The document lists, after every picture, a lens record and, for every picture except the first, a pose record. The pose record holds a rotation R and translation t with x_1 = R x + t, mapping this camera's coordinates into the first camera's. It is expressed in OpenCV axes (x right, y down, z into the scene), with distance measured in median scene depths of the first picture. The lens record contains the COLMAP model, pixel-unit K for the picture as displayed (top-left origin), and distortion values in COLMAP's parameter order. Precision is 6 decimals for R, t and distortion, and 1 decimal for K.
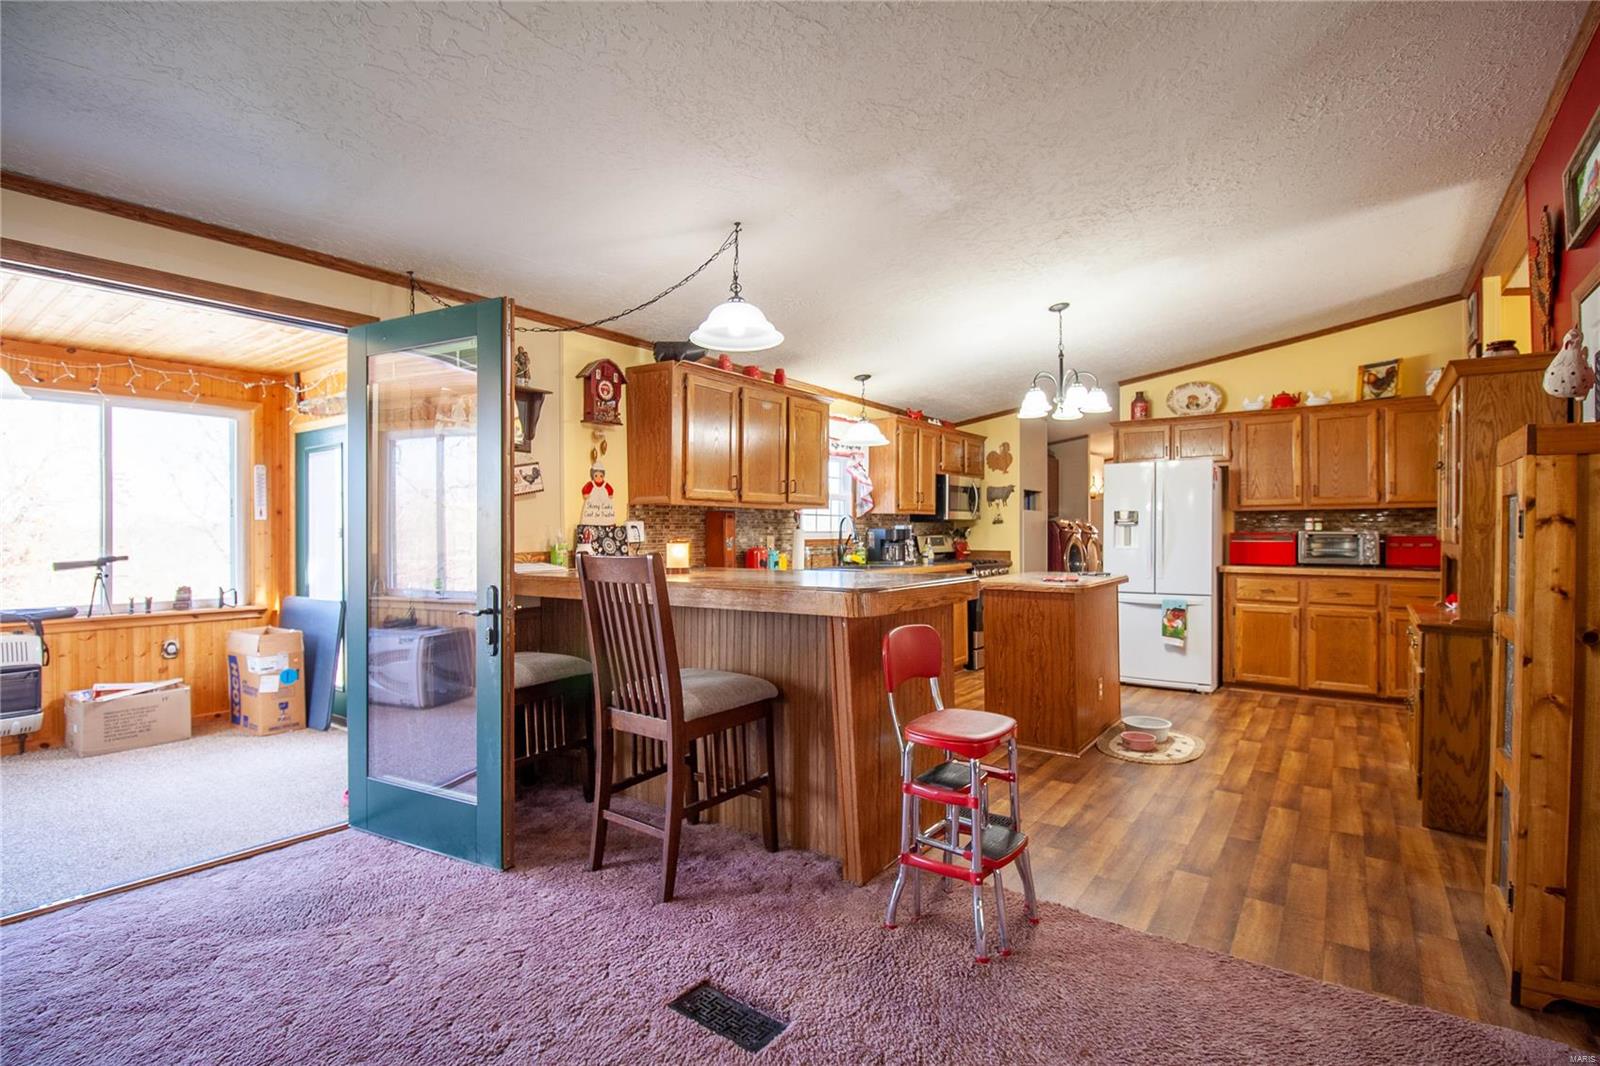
lens RADIAL K [[758.1, 0, 800.0], [0, 758.1, 533.0], [0, 0, 1]] dist [0.001059, -0.011389]
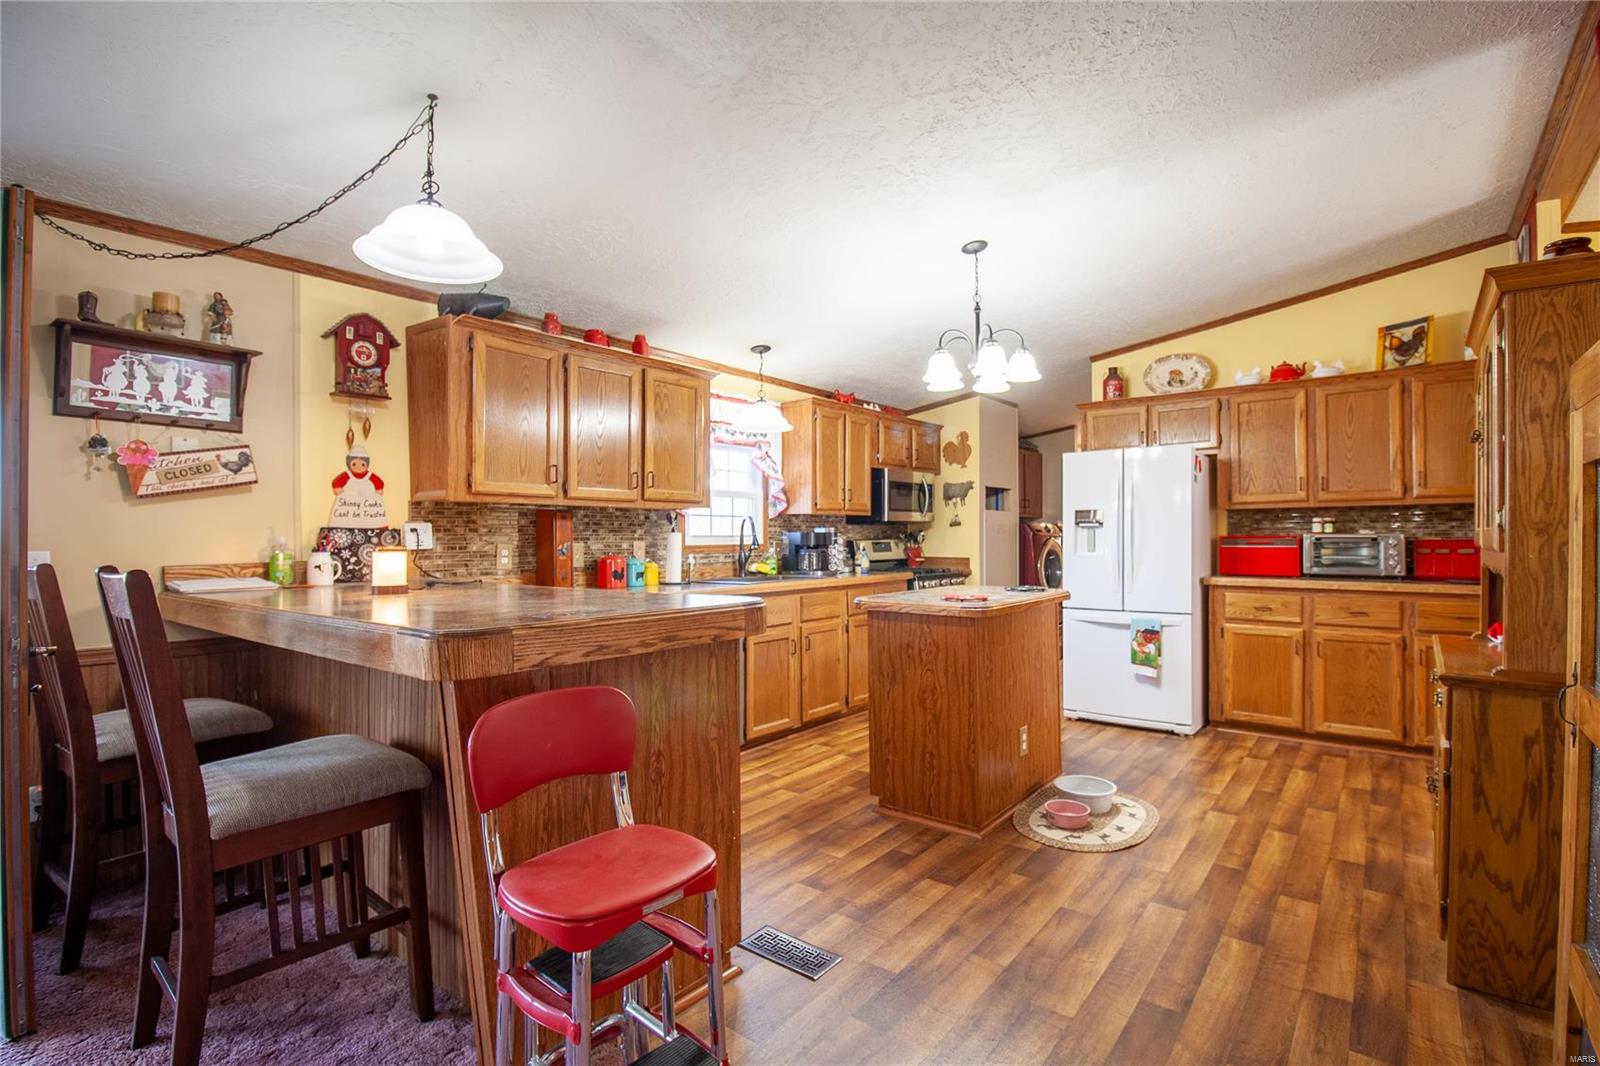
lens RADIAL K [[758.1, 0, 800.0], [0, 758.1, 533.0], [0, 0, 1]] dist [0.001059, -0.011389]
pose [[0.999187, -0.002151, -0.040258, 0.186644], [0.001922, 0.999982, -0.005729, 0.000185], [0.040270, 0.005647, 0.999173, 0.208086]]
